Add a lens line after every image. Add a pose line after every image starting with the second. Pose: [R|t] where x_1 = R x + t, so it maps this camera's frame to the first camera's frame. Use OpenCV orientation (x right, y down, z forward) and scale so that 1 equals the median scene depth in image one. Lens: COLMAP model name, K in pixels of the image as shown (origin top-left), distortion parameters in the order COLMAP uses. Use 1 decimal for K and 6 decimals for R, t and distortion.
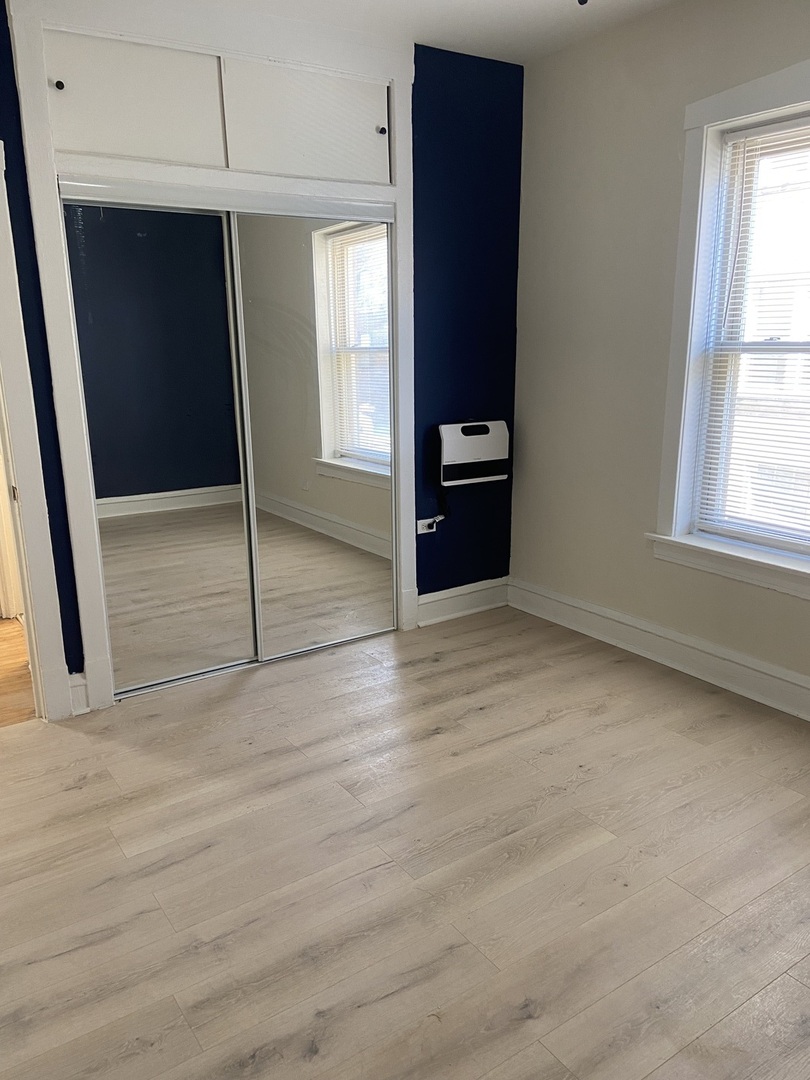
lens RADIAL K [[816.7, 0, 405.0], [0, 816.7, 540.0], [0, 0, 1]] dist [0.142525, -0.177950]
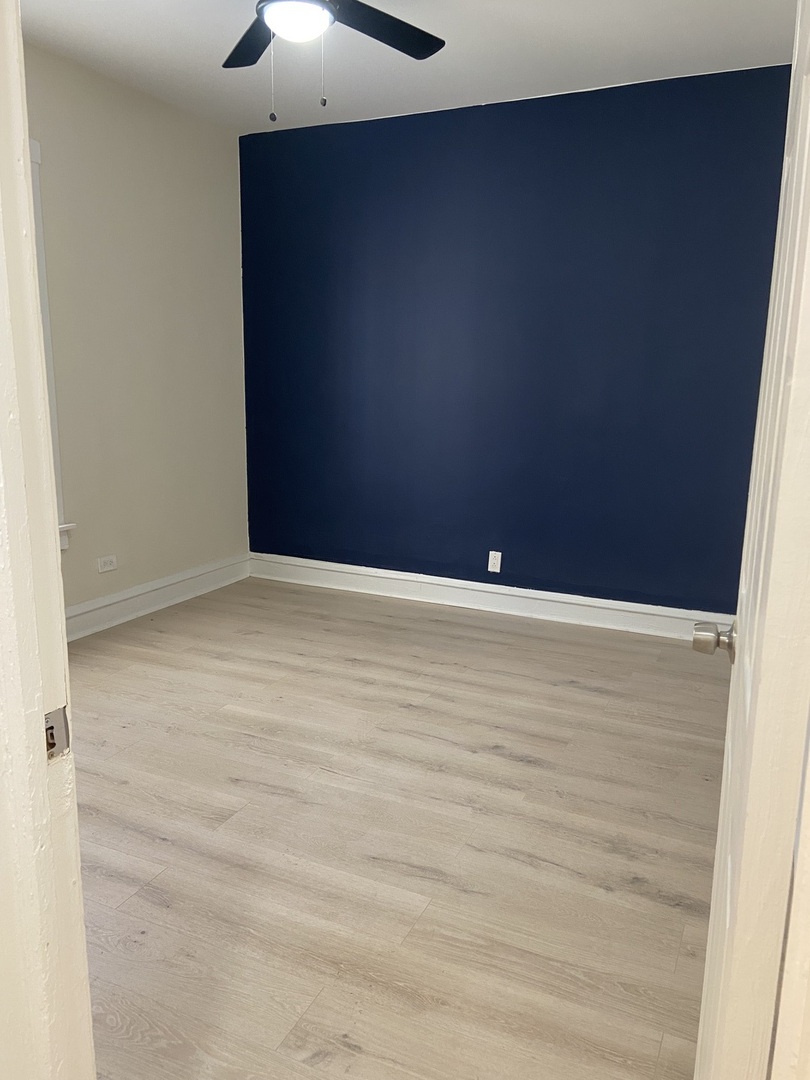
lens RADIAL K [[816.7, 0, 405.0], [0, 816.7, 540.0], [0, 0, 1]] dist [0.142525, -0.177950]
pose [[-0.514367, -0.160240, 0.842466, -1.128868], [0.197784, 0.933737, 0.298357, -0.271380], [-0.834451, 0.320091, -0.448591, 1.468681]]
